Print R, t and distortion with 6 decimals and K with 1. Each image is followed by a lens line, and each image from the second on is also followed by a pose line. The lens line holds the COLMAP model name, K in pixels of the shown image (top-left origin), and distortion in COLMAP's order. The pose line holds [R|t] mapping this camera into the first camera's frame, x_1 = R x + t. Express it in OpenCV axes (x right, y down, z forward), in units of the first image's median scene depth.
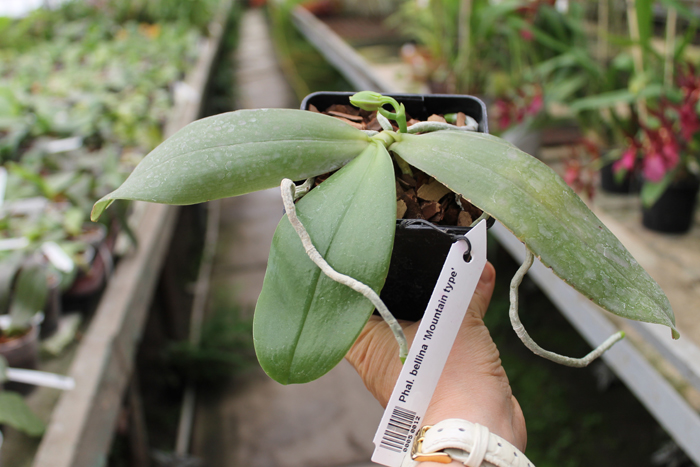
lens RADIAL K [[765.2, 0, 347.5], [0, 765.2, 226.0], [0, 0, 1]] dist [-0.084115, 0.000000]
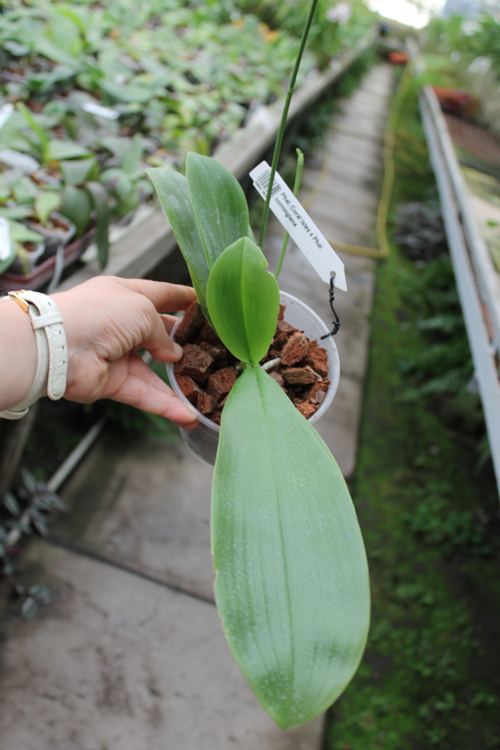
lens RADIAL K [[819.9, 0, 242.9], [0, 819.9, 370.2], [0, 0, 1]] dist [-0.084115, 0.000000]
pose [[0.863843, 0.494240, -0.097479, -0.002618], [-0.482868, 0.867516, 0.119393, -0.037086], [0.143573, -0.056067, 0.988050, 0.095527]]
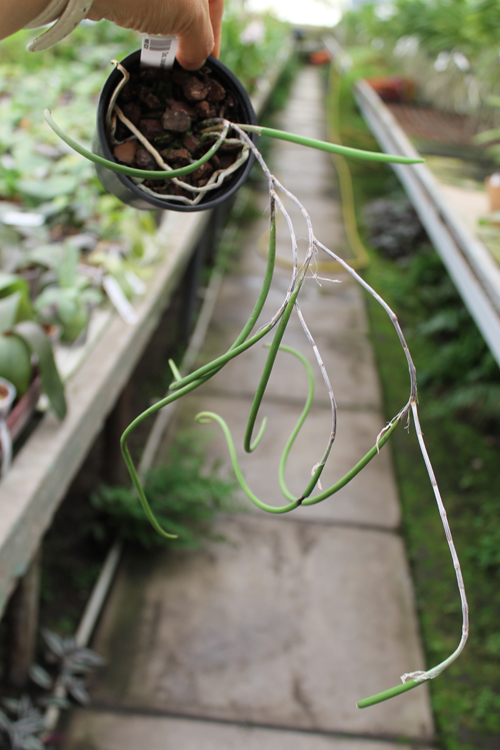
lens RADIAL K [[819.9, 0, 242.7], [0, 819.9, 371.1], [0, 0, 1]] dist [-0.084115, 0.000000]
pose [[0.961437, 0.249771, -0.115124, -0.031683], [-0.239986, 0.966368, 0.092414, -0.080319], [0.134334, -0.061222, 0.989043, 0.202506]]
